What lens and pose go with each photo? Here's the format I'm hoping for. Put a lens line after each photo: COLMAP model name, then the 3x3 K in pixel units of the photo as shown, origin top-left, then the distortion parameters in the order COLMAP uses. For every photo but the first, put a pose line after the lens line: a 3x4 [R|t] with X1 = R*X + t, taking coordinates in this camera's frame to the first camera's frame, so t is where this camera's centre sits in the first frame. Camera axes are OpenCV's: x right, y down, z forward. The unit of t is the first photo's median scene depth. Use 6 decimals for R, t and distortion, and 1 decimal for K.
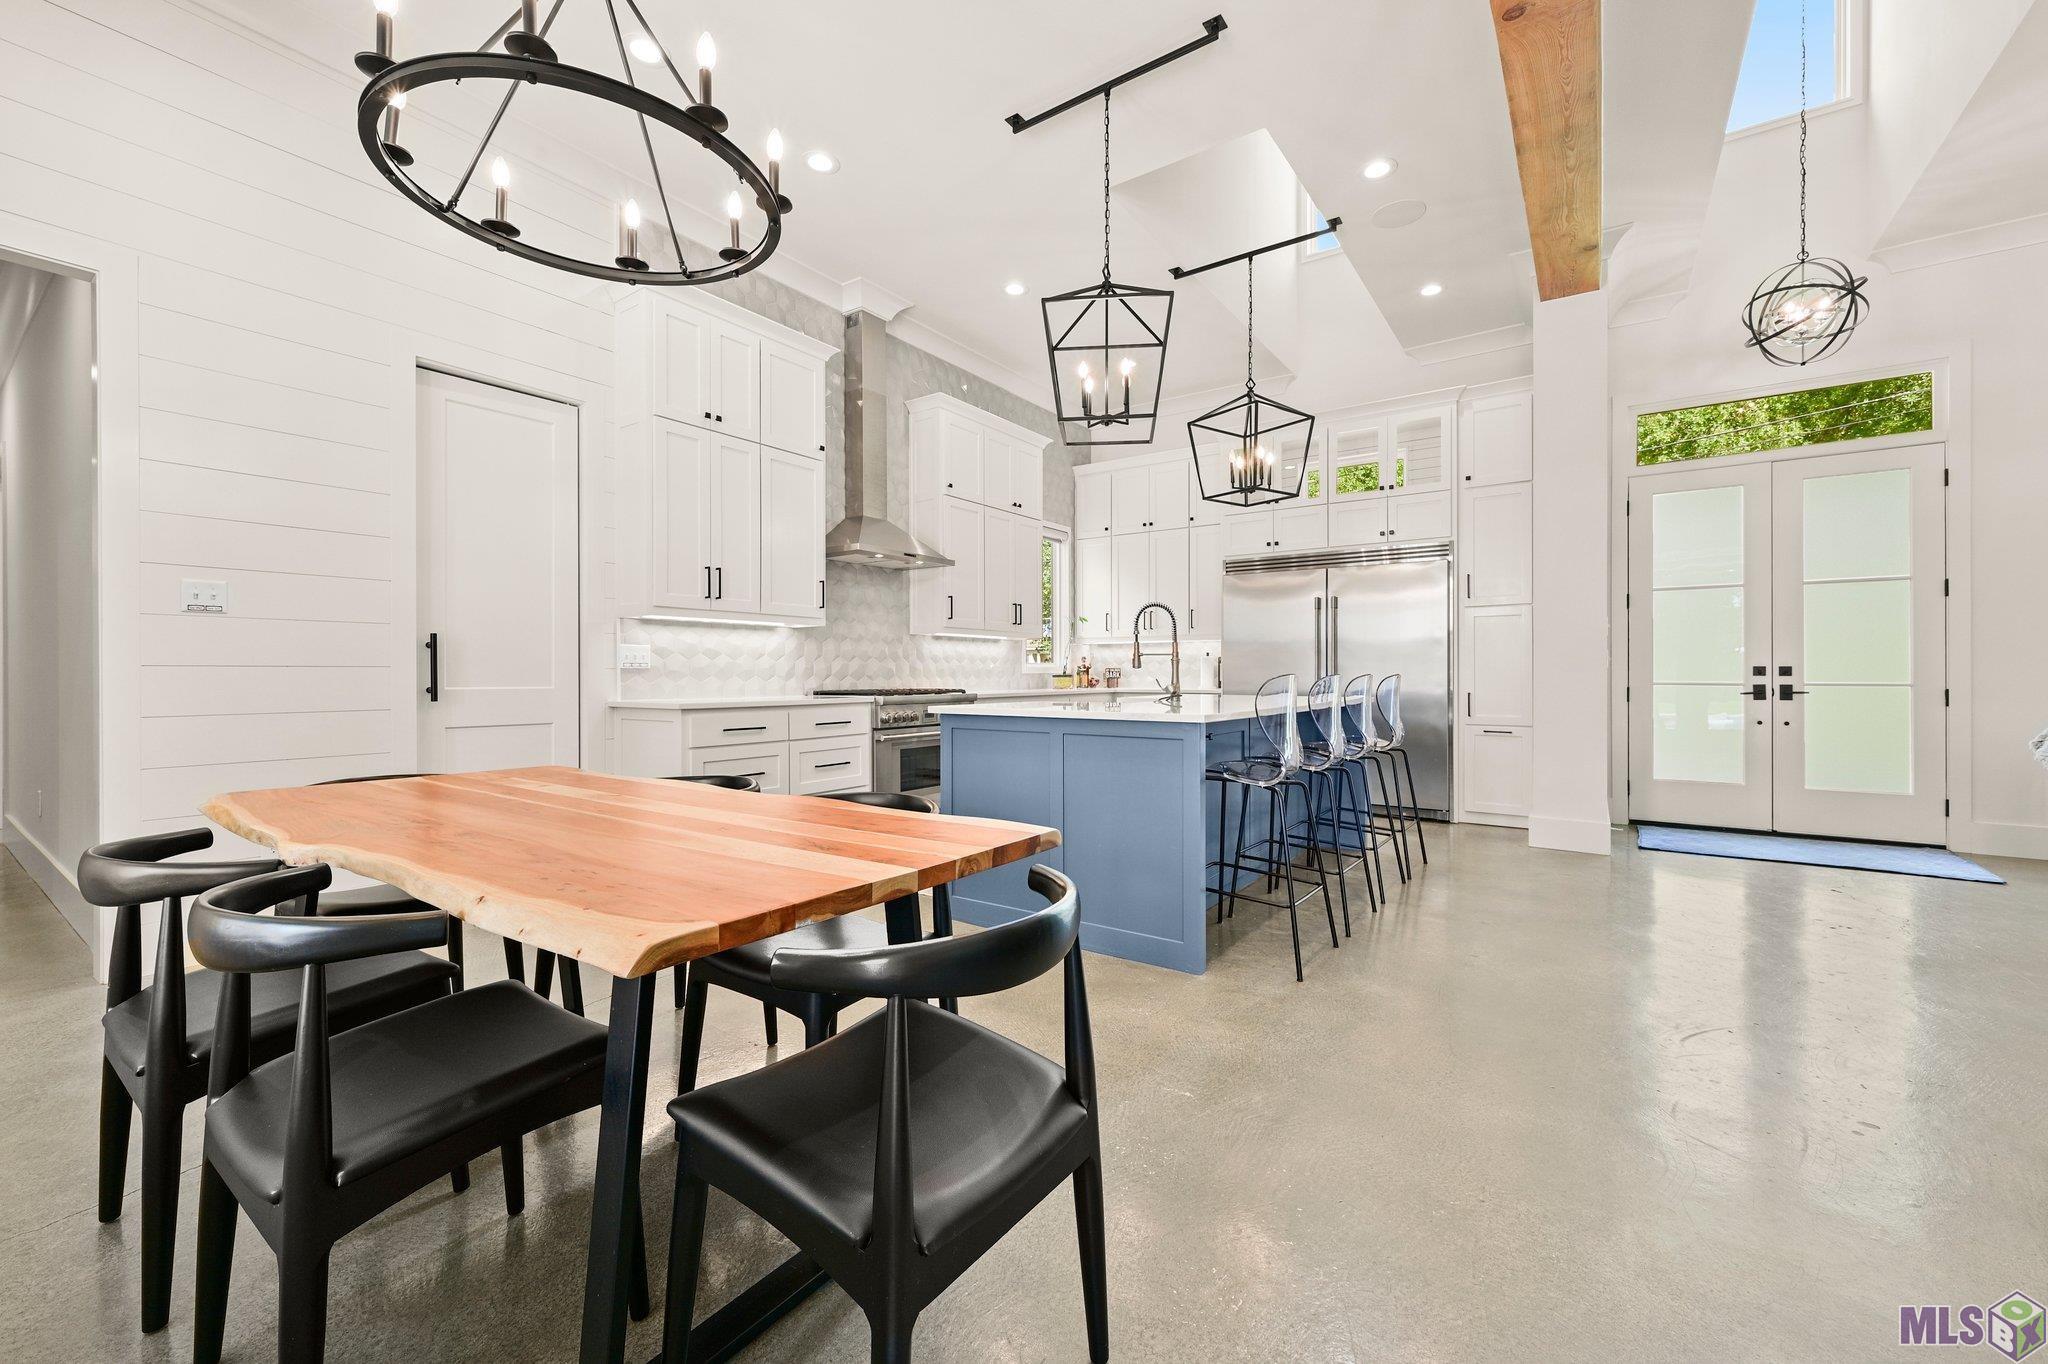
lens RADIAL K [[813.5, 0, 1022.3], [0, 813.5, 675.2], [0, 0, 1]] dist [0.006751, -0.000115]
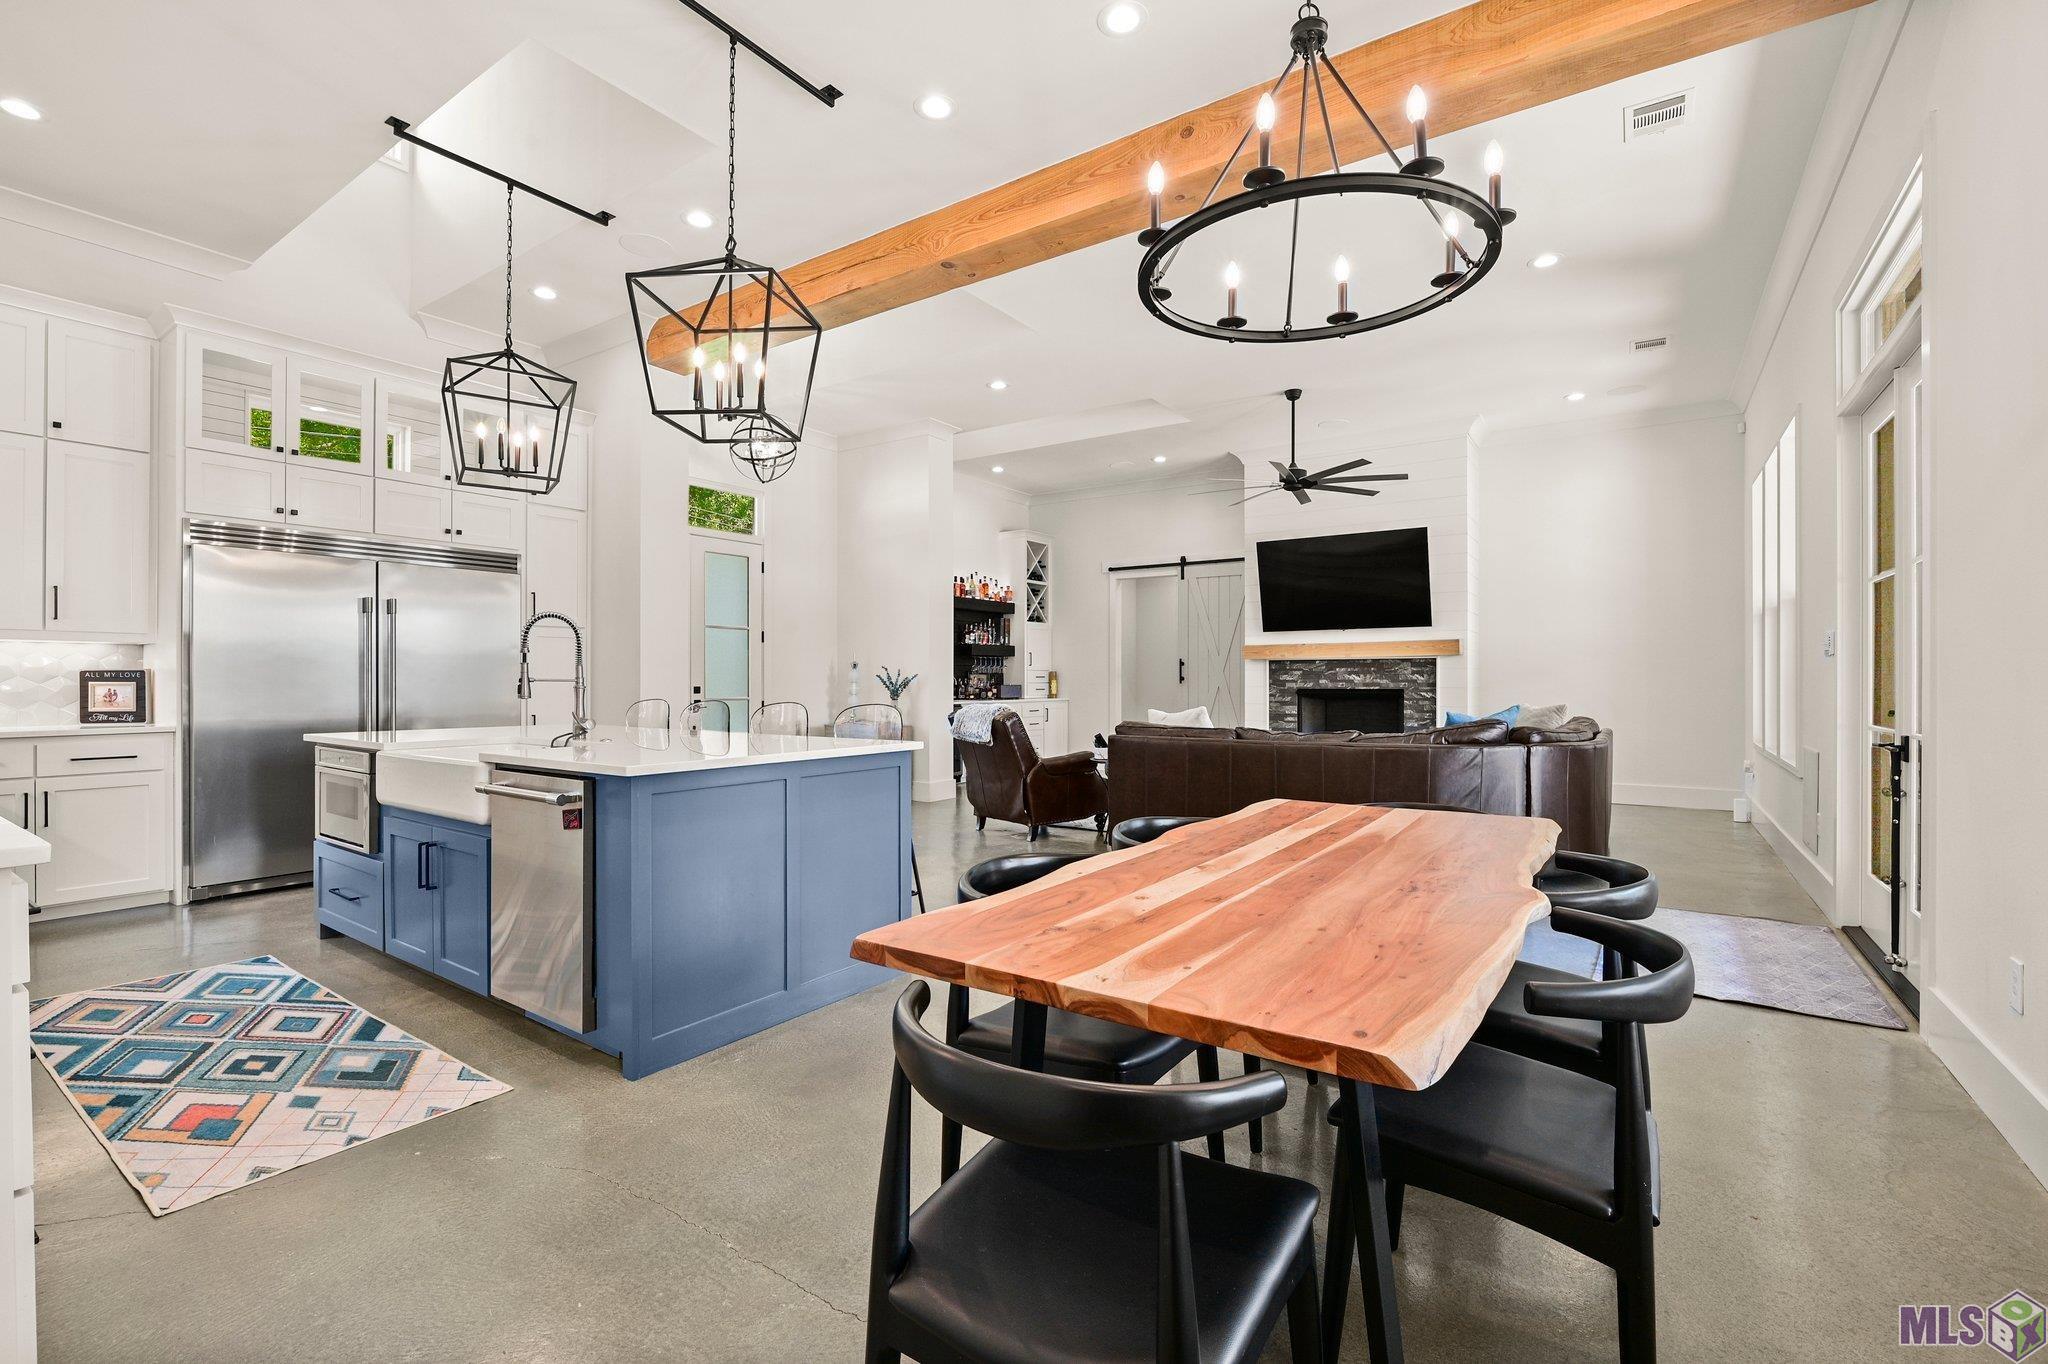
lens RADIAL K [[890.3, 0, 1024.0], [0, 890.3, 682.0], [0, 0, 1]] dist [-0.011977, 0.000231]
pose [[-0.010421, -0.001092, 0.999945, -0.496708], [0.000007, 0.999999, 0.001092, -0.018668], [-0.999946, 0.000018, -0.010421, 0.419381]]
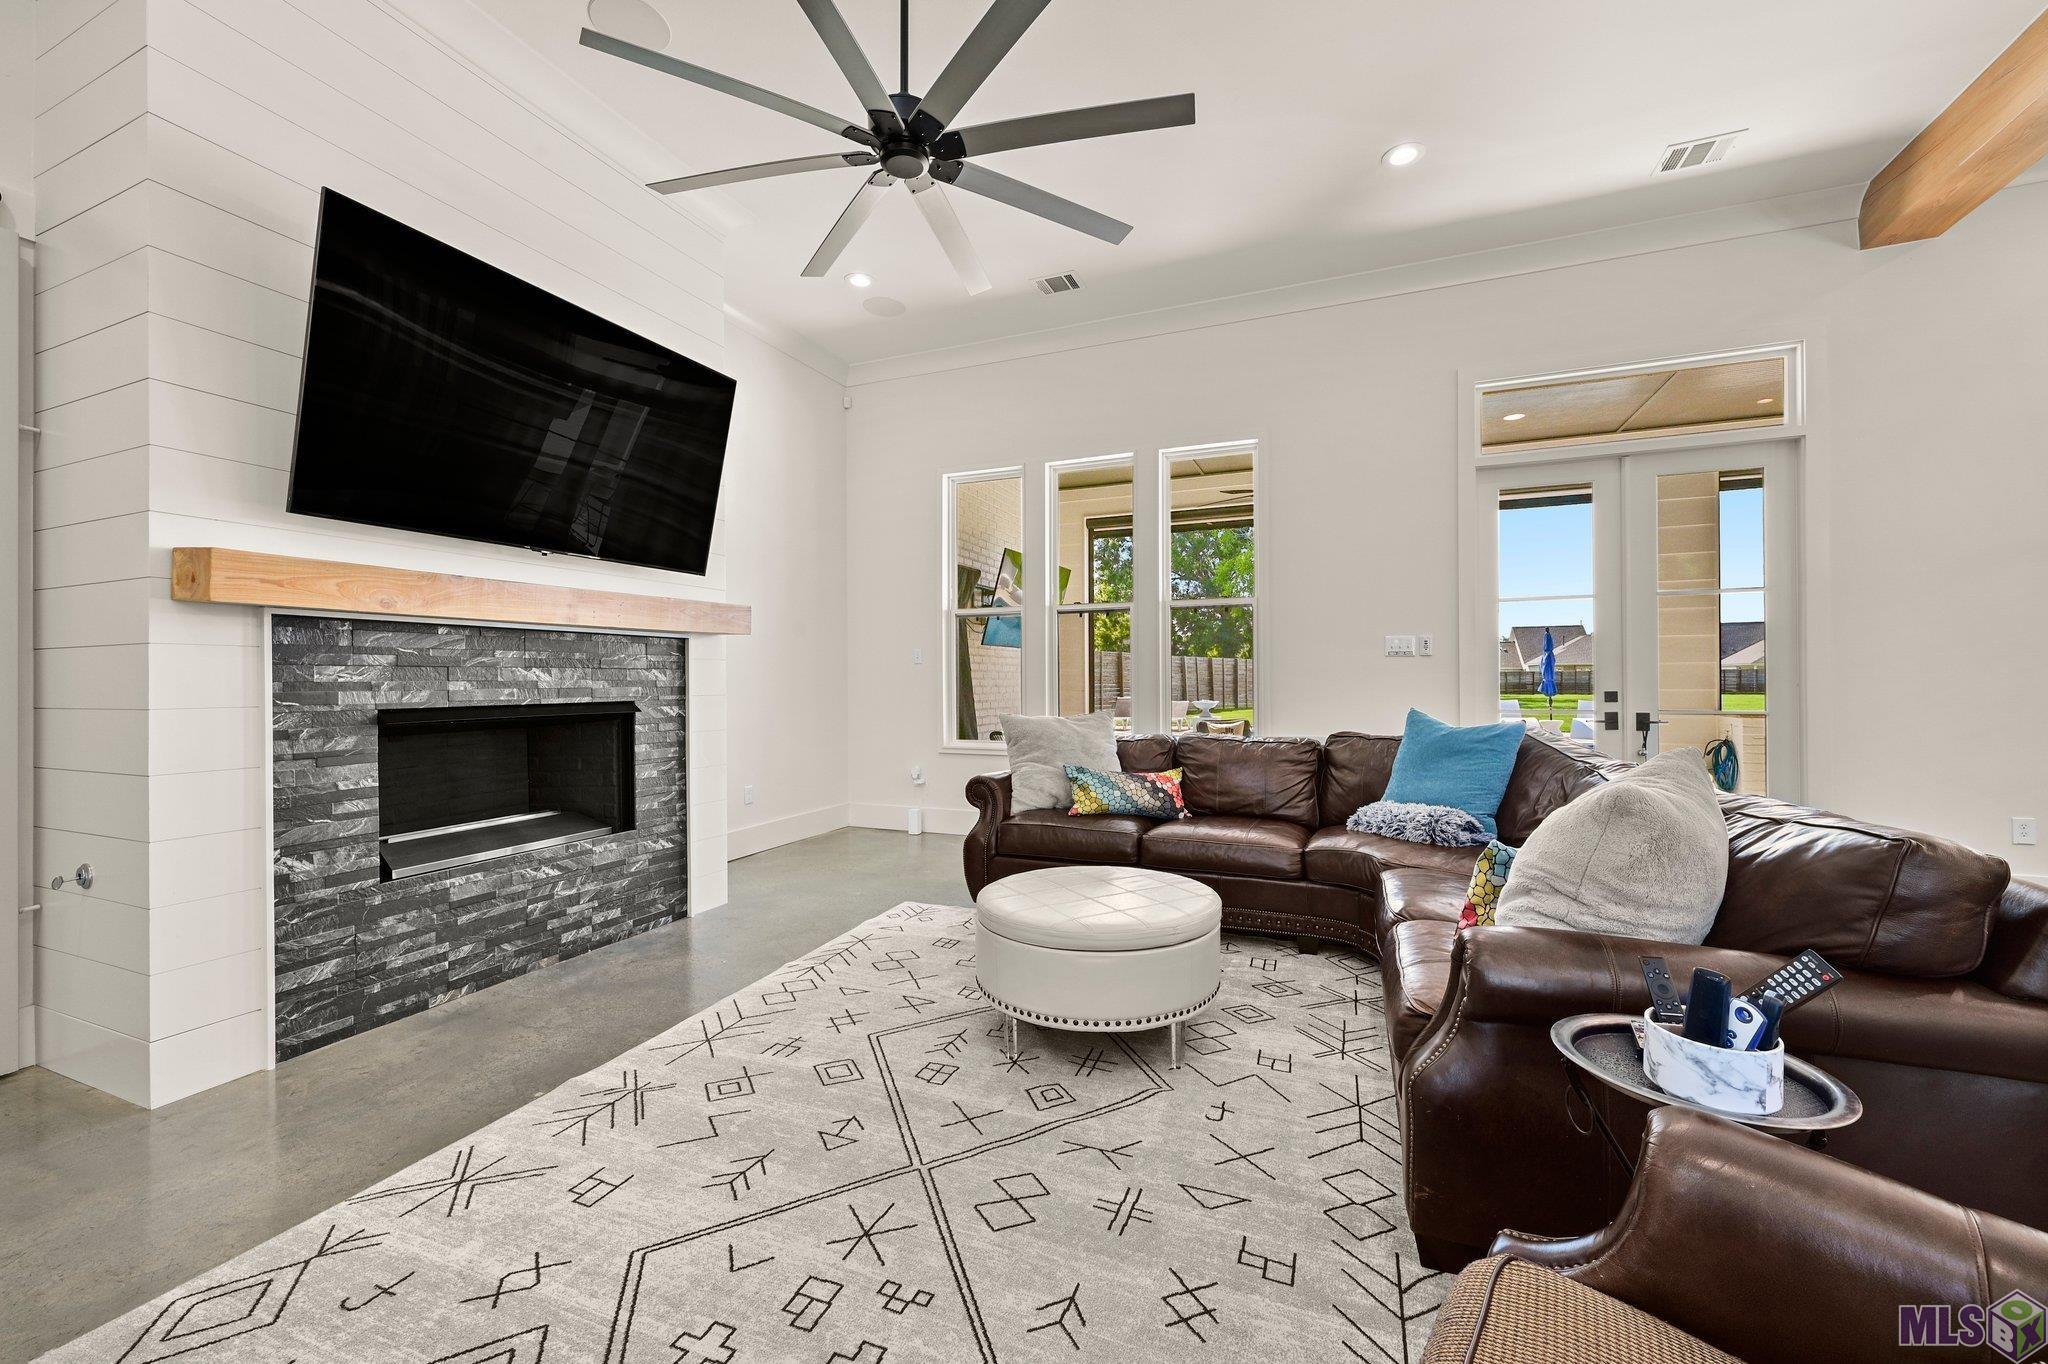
lens RADIAL K [[807.7, 0, 1024.0], [0, 807.7, 682.0], [0, 0, 1]] dist [0.002360, 0.000056]
pose [[-0.974399, 0.008286, -0.224672, 0.815234], [0.008007, 0.999966, 0.002153, -0.018686], [0.224682, 0.000299, -0.974432, 0.454374]]
